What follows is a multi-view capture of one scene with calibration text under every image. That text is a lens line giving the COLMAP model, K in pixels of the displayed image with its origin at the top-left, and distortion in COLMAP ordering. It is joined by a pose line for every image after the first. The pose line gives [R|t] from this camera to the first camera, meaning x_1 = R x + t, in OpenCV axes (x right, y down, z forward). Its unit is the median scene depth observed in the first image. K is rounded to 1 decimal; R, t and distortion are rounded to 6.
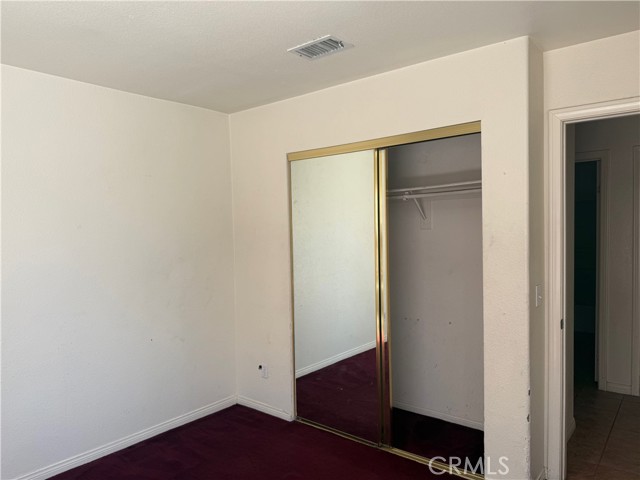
lens RADIAL K [[449.3, 0, 321.7], [0, 449.3, 242.8], [0, 0, 1]] dist [0.069869, -0.133987]
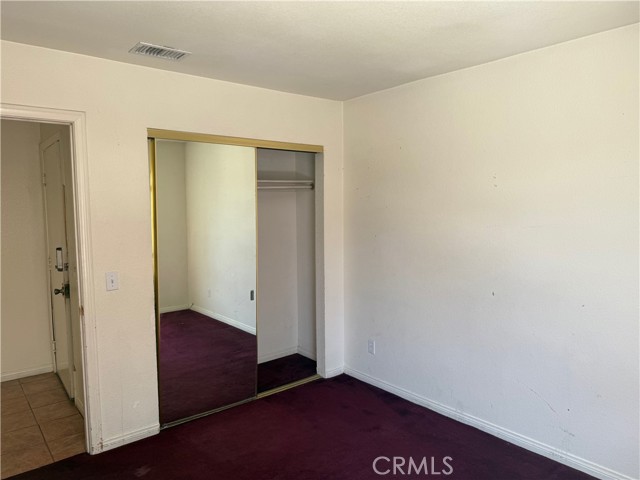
lens RADIAL K [[449.3, 0, 321.7], [0, 449.3, 242.8], [0, 0, 1]] dist [0.069869, -0.133987]
pose [[0.196452, -0.043036, 0.979569, -1.023249], [0.049606, 0.998193, 0.033906, 0.012424], [-0.979258, 0.041931, 0.198232, 0.595838]]
